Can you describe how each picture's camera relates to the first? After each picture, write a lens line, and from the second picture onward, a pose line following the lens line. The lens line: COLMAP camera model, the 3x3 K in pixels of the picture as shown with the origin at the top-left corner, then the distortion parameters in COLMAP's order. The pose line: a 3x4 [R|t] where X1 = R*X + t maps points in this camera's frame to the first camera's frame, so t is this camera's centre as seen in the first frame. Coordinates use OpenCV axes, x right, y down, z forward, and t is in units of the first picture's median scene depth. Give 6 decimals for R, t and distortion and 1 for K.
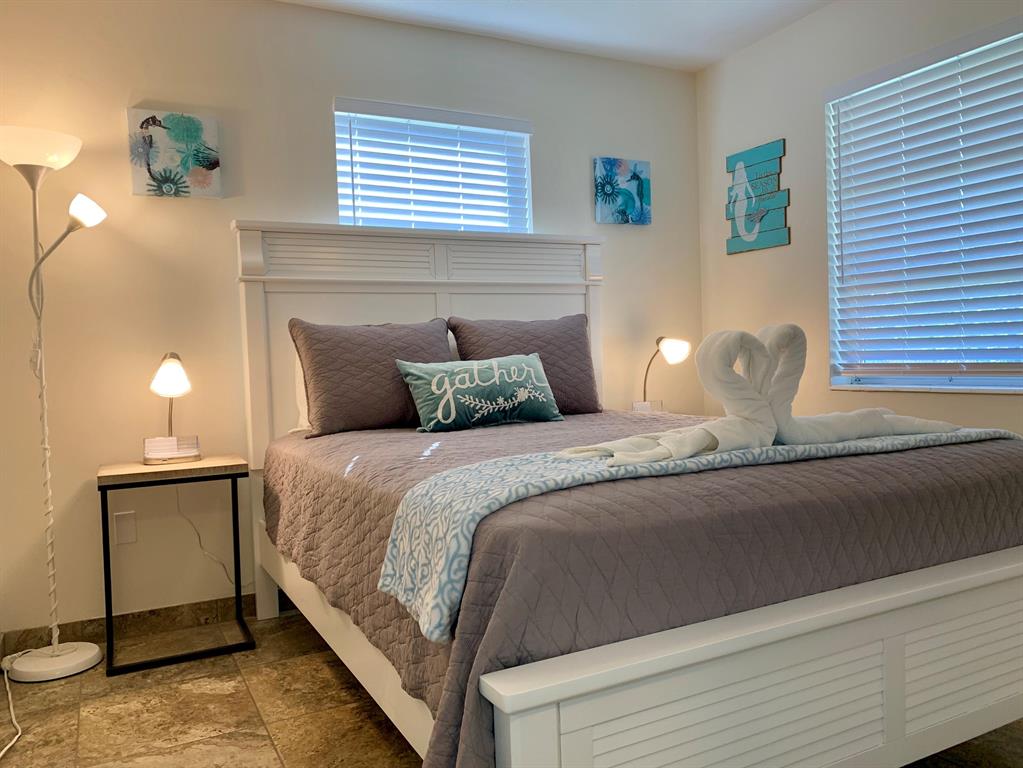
lens RADIAL K [[781.1, 0, 515.3], [0, 781.1, 384.1], [0, 0, 1]] dist [0.013808, -0.023870]
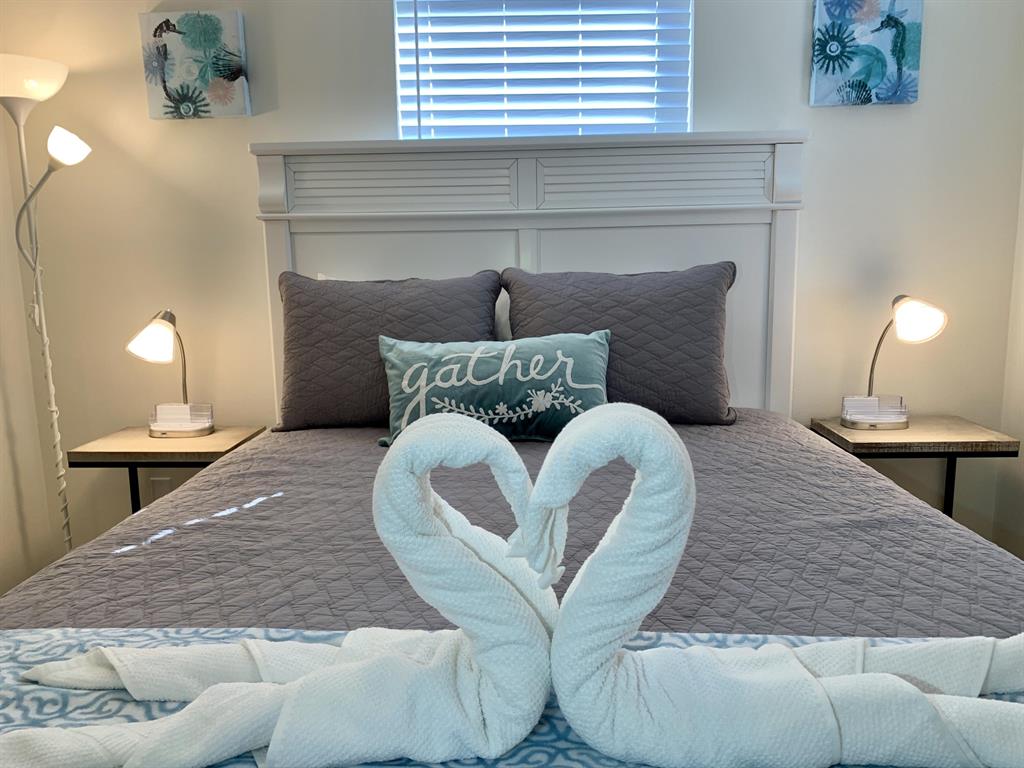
lens RADIAL K [[781.8, 0, 506.1], [0, 781.8, 385.2], [0, 0, 1]] dist [0.013808, -0.023870]
pose [[0.871017, 0.099285, -0.481115, 0.280187], [-0.032511, 0.988867, 0.145208, -0.088430], [0.490176, -0.110838, 0.864548, 0.401421]]
